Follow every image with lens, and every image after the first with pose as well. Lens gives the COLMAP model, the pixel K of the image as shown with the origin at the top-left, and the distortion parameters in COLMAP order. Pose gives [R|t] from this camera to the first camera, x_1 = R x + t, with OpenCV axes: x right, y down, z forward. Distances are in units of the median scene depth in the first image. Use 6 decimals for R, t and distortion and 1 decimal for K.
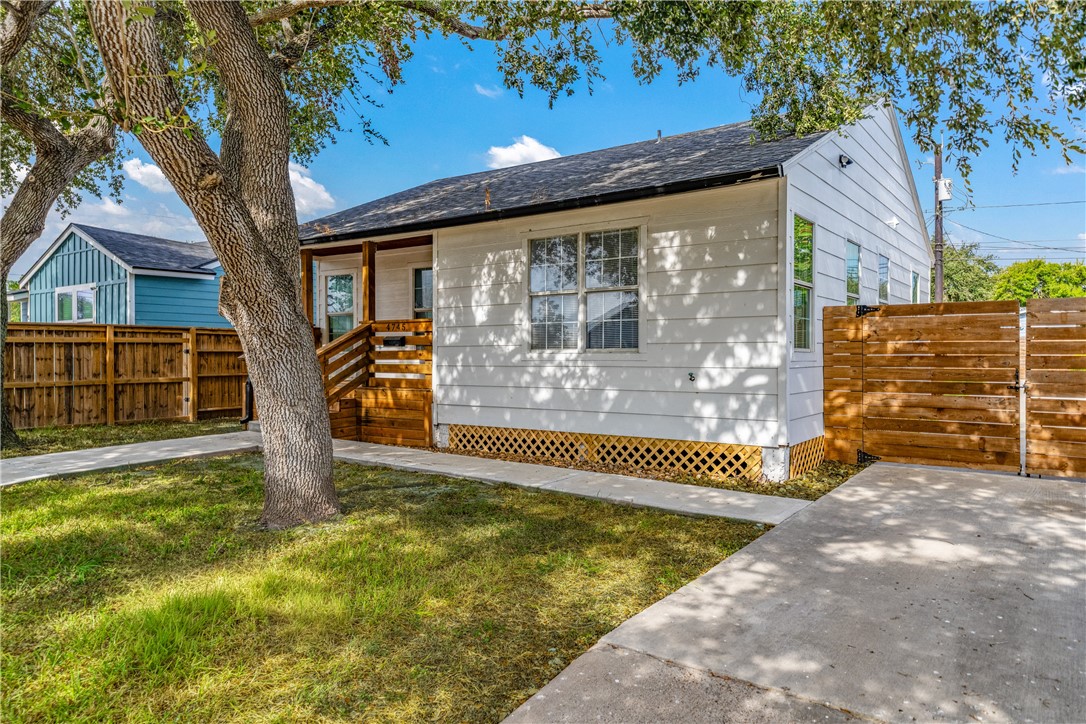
lens RADIAL K [[734.7, 0, 543.0], [0, 734.7, 362.0], [0, 0, 1]] dist [0.065558, -0.047645]
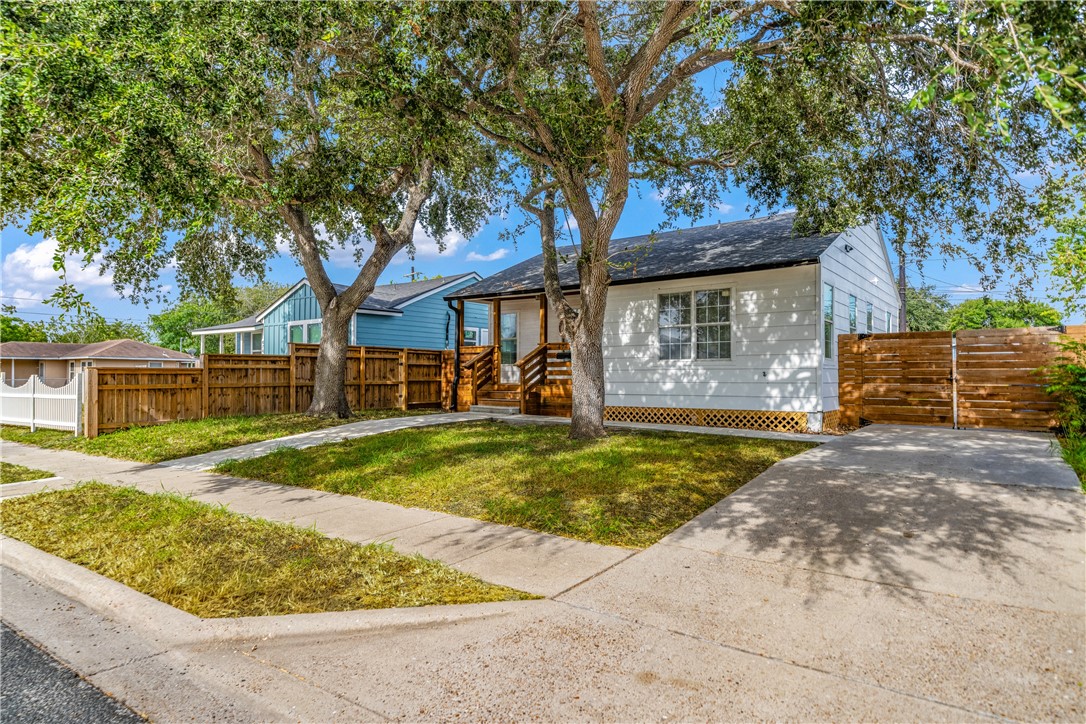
lens RADIAL K [[650.8, 0, 544.5], [0, 650.8, 368.8], [0, 0, 1]] dist [0.046246, -0.000649]
pose [[0.999964, 0.002179, -0.008222, -0.291455], [-0.002388, 0.999672, -0.025517, 0.046752], [0.008164, 0.025536, 0.999641, -0.528053]]
